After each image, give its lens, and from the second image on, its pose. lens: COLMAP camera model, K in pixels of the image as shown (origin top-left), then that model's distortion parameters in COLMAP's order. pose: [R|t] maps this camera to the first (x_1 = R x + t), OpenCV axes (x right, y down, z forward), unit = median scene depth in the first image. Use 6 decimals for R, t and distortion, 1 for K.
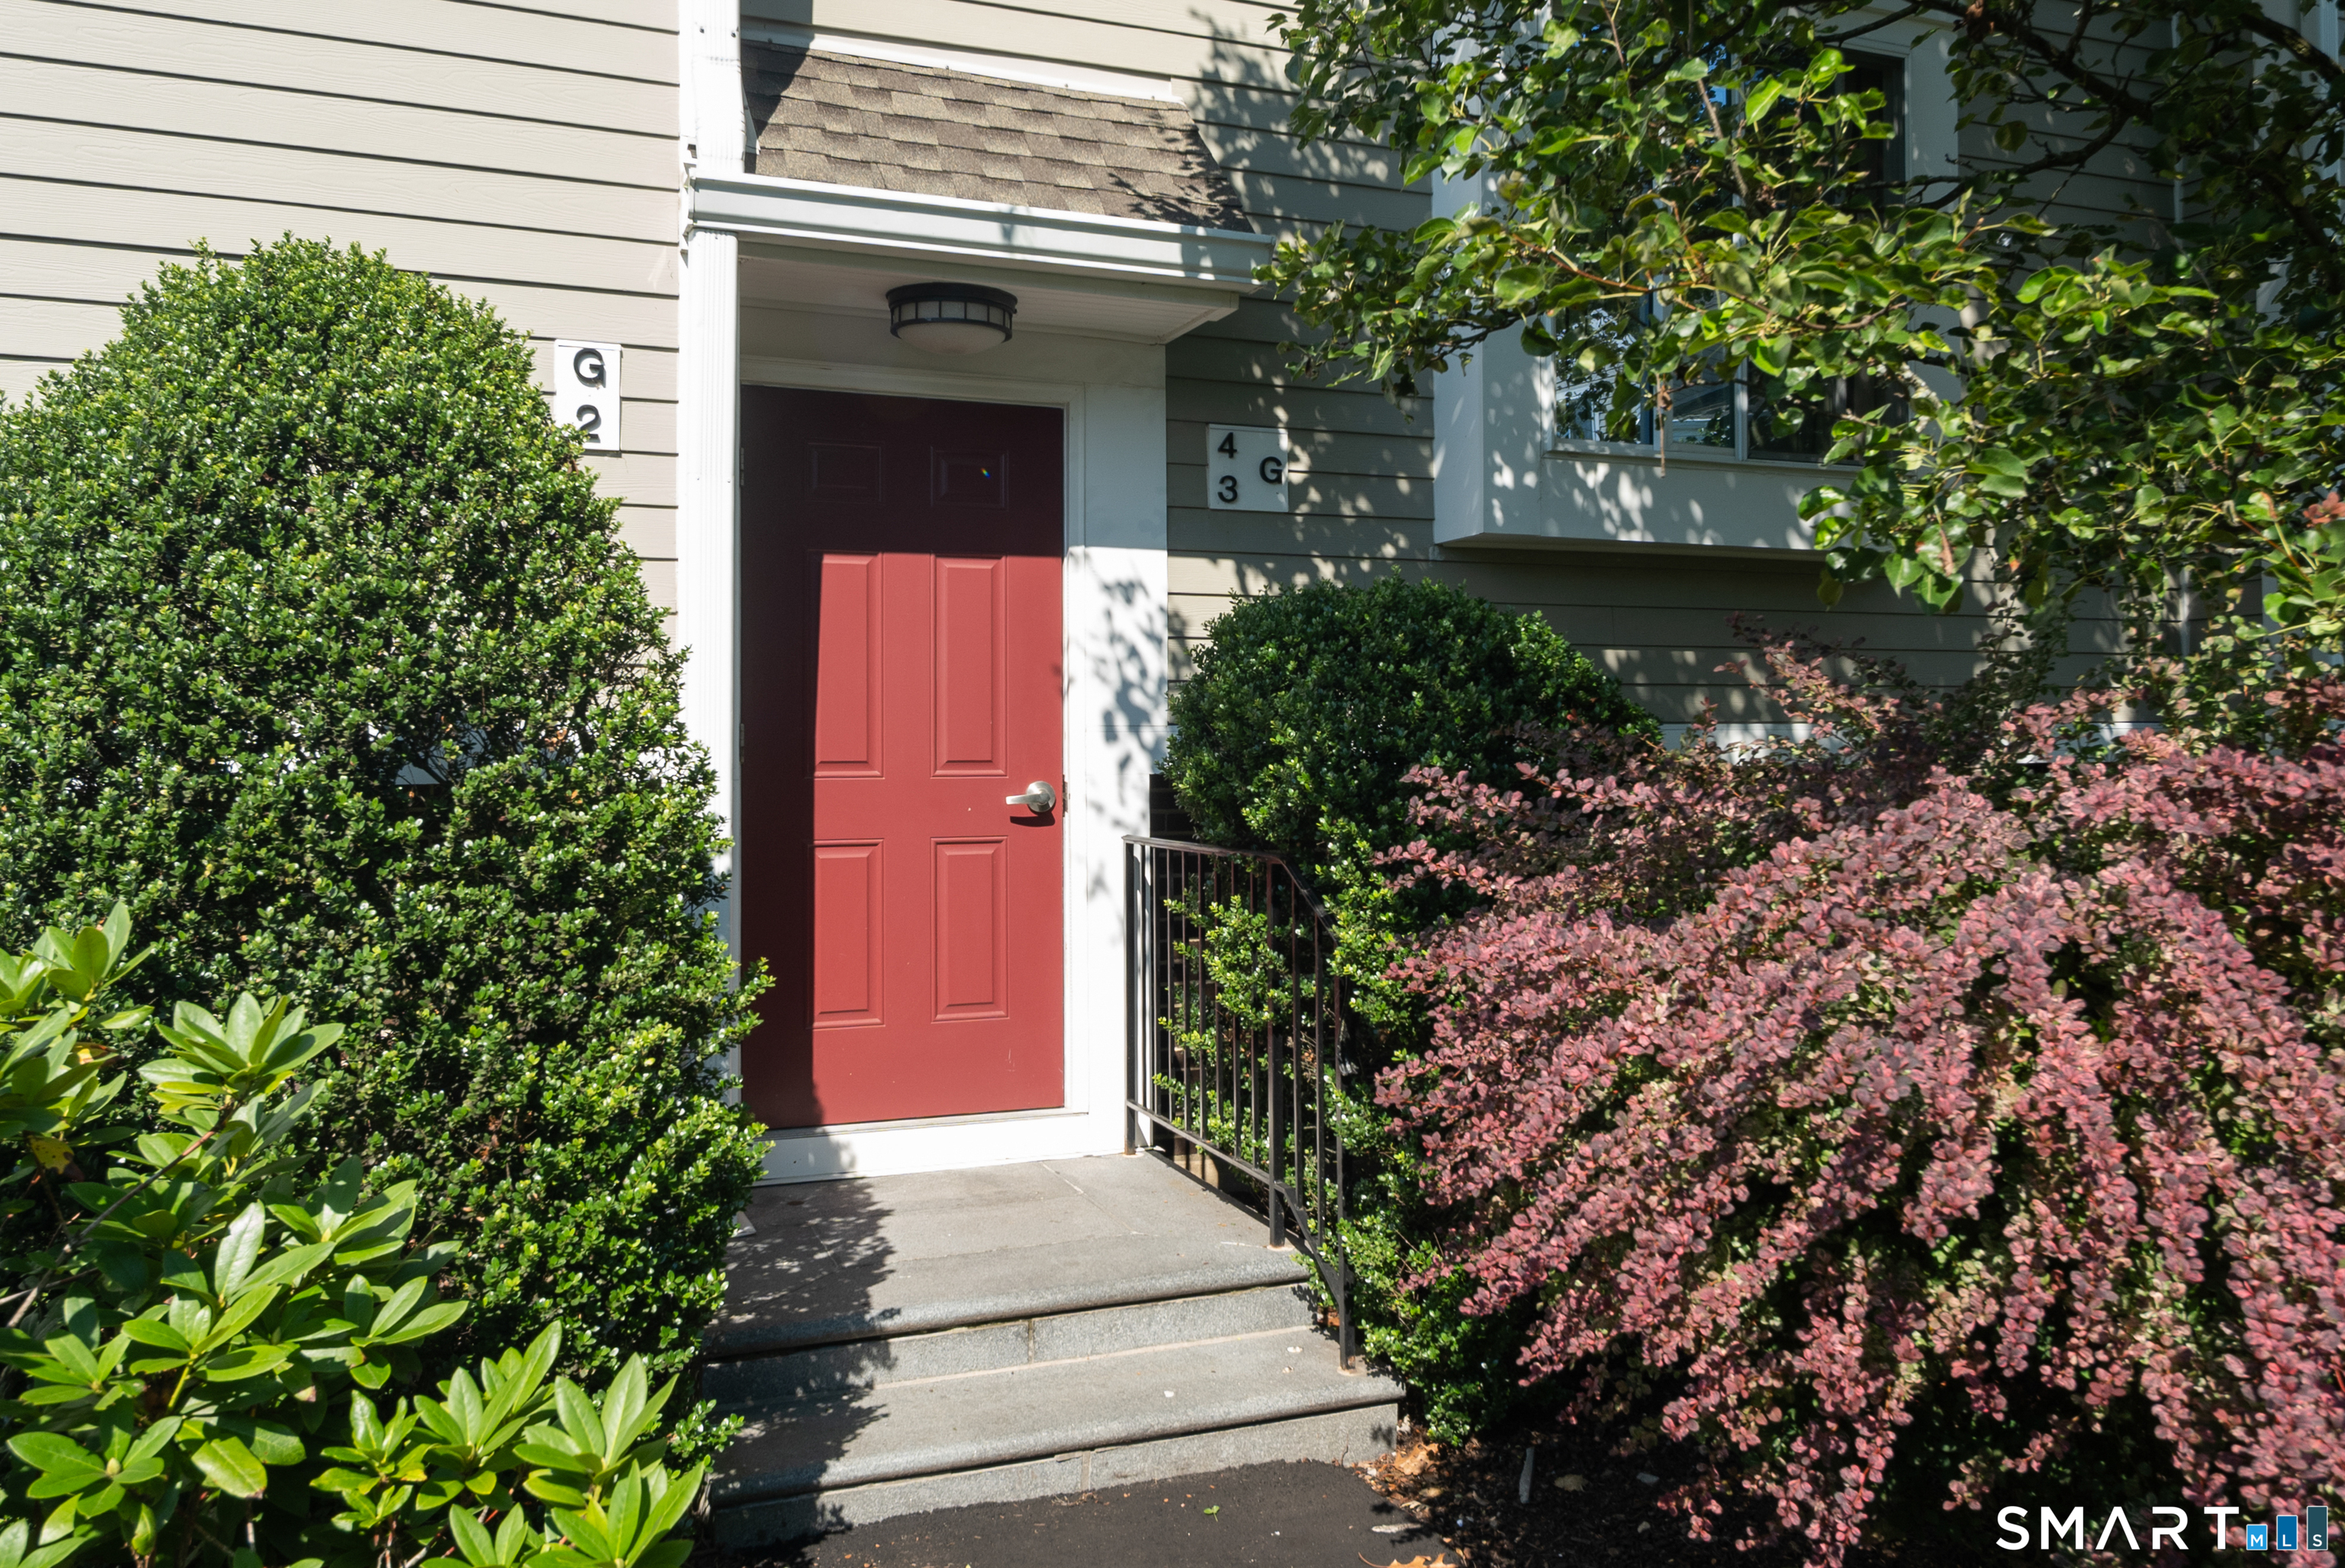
lens RADIAL K [[1650.5, 0, 1172.2], [0, 1650.5, 844.3], [0, 0, 1]] dist [0.005496, -0.000437]
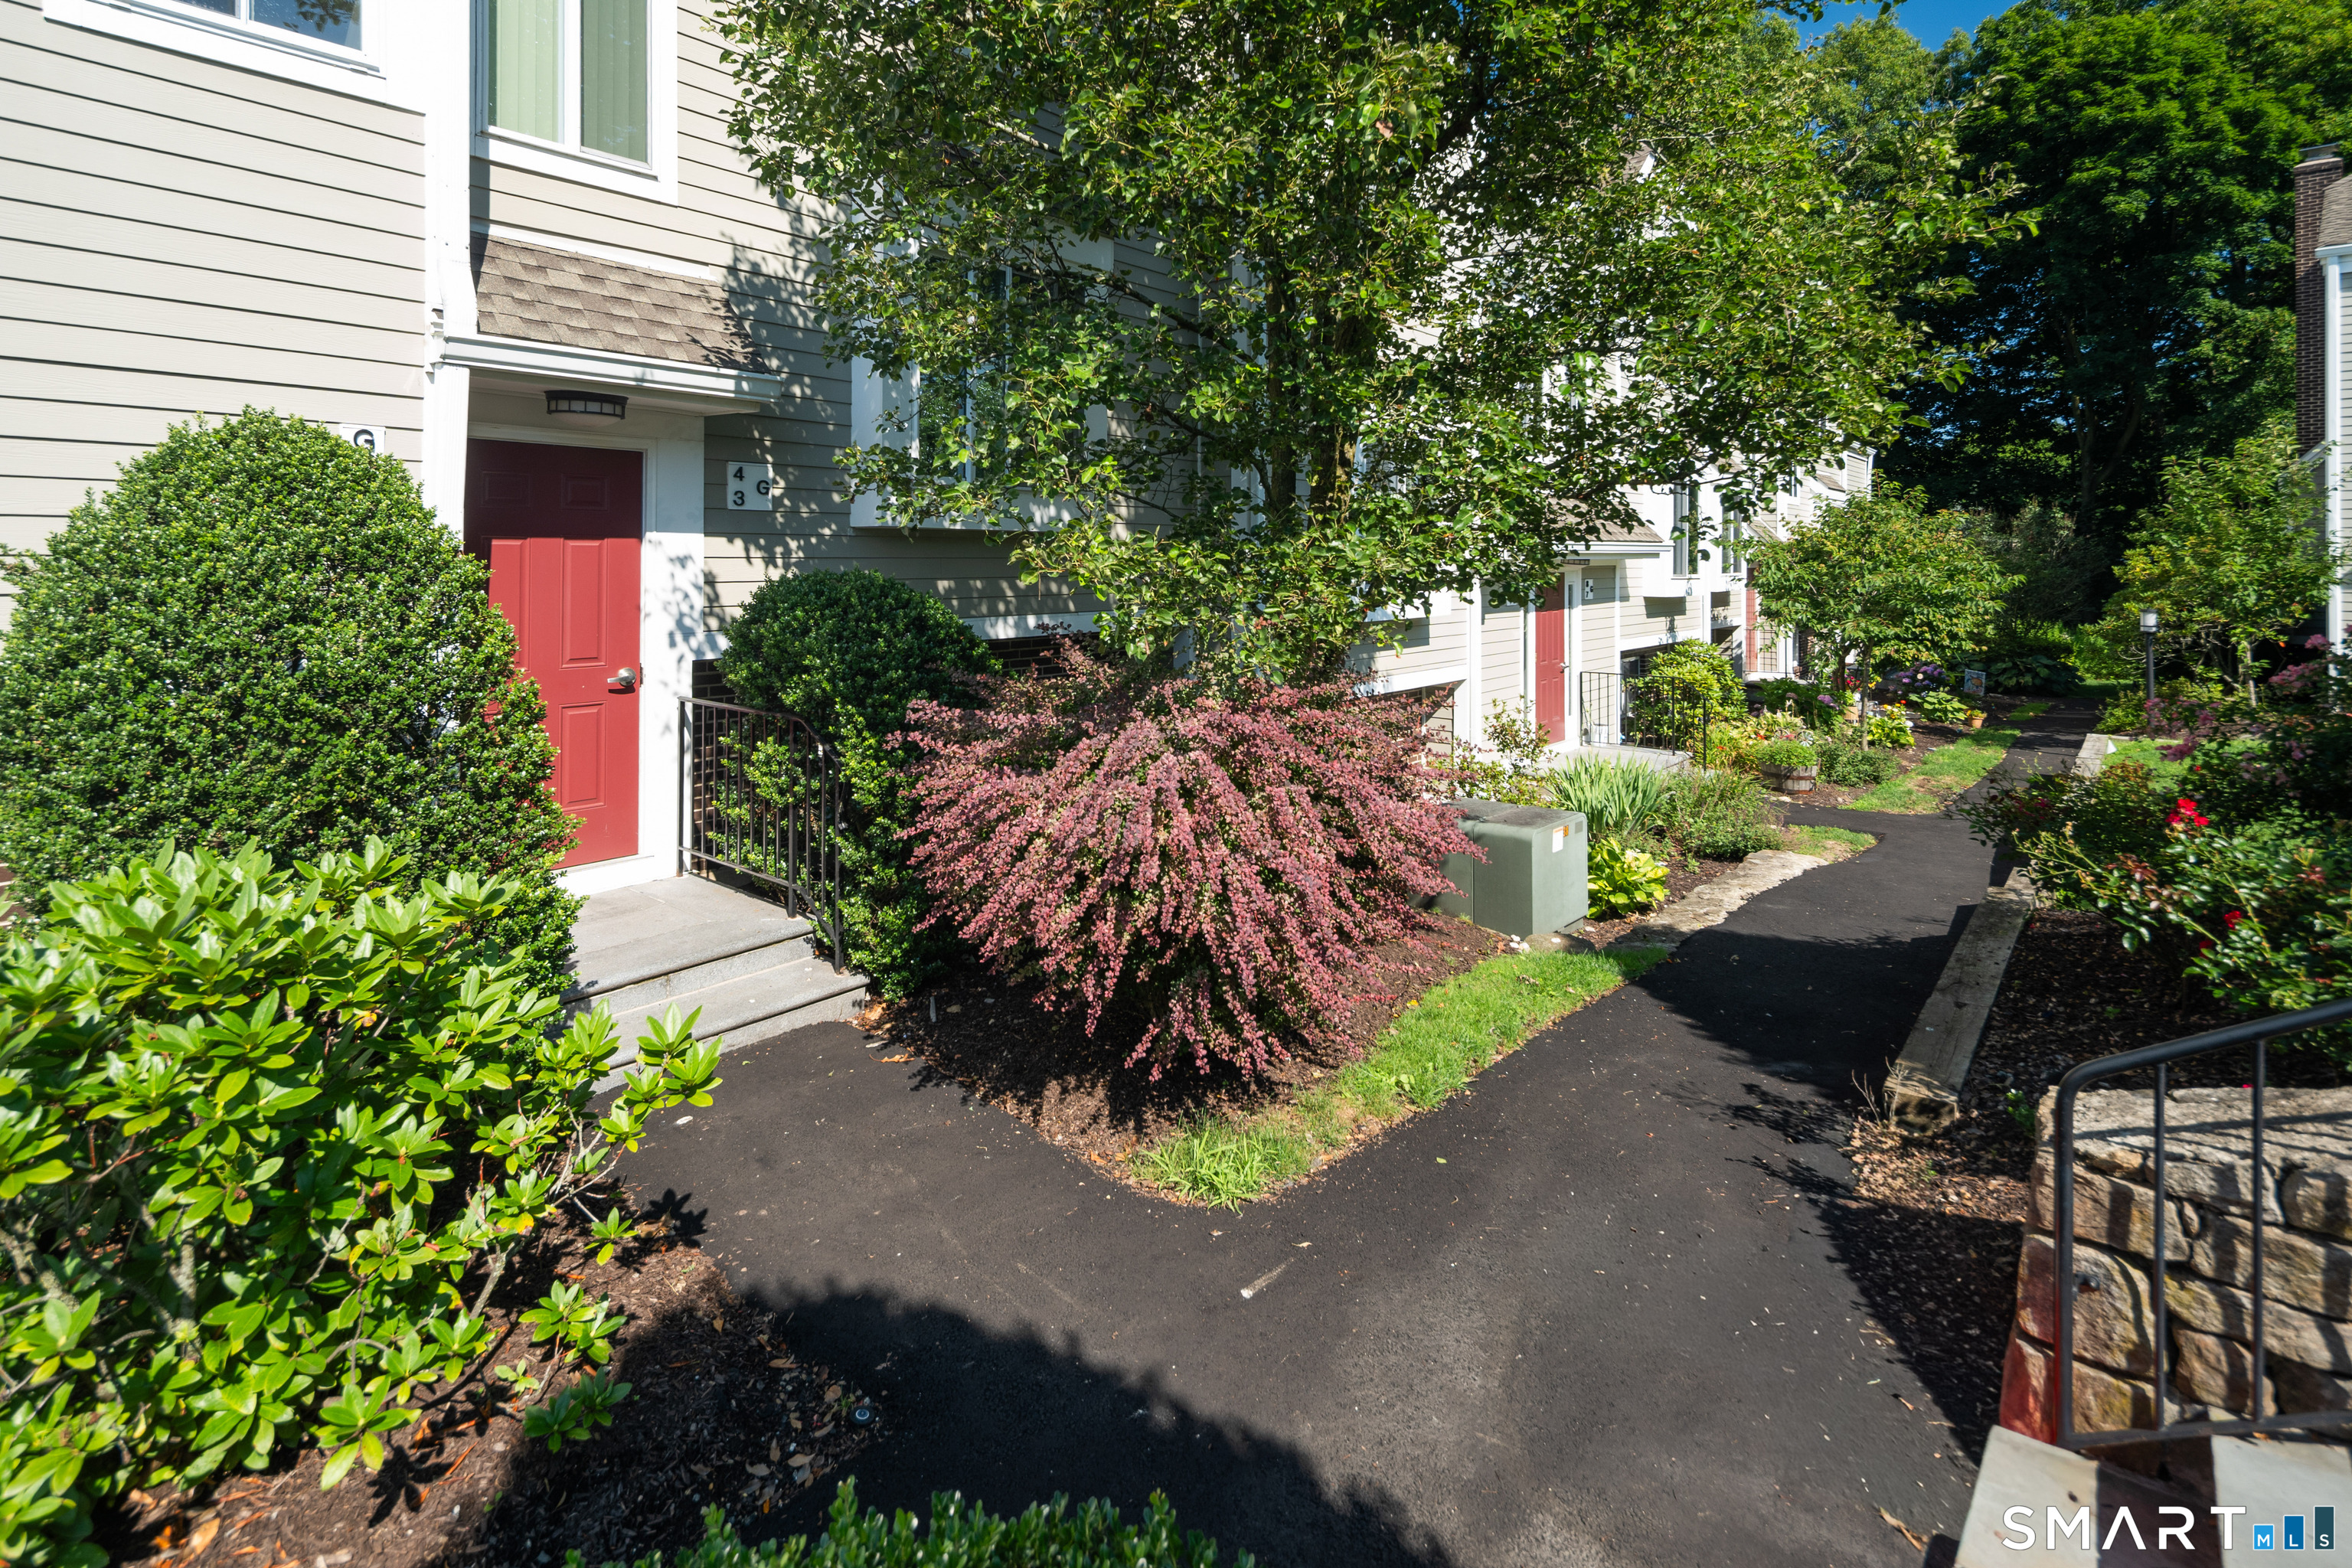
lens RADIAL K [[1153.7, 0, 1161.7], [0, 1153.7, 789.7], [0, 0, 1]] dist [0.002947, 0.000424]
pose [[0.861956, -0.076559, 0.501169, -0.258524], [-0.004421, 0.987360, 0.158432, -0.128937], [-0.506964, -0.138777, 0.850723, -0.360696]]
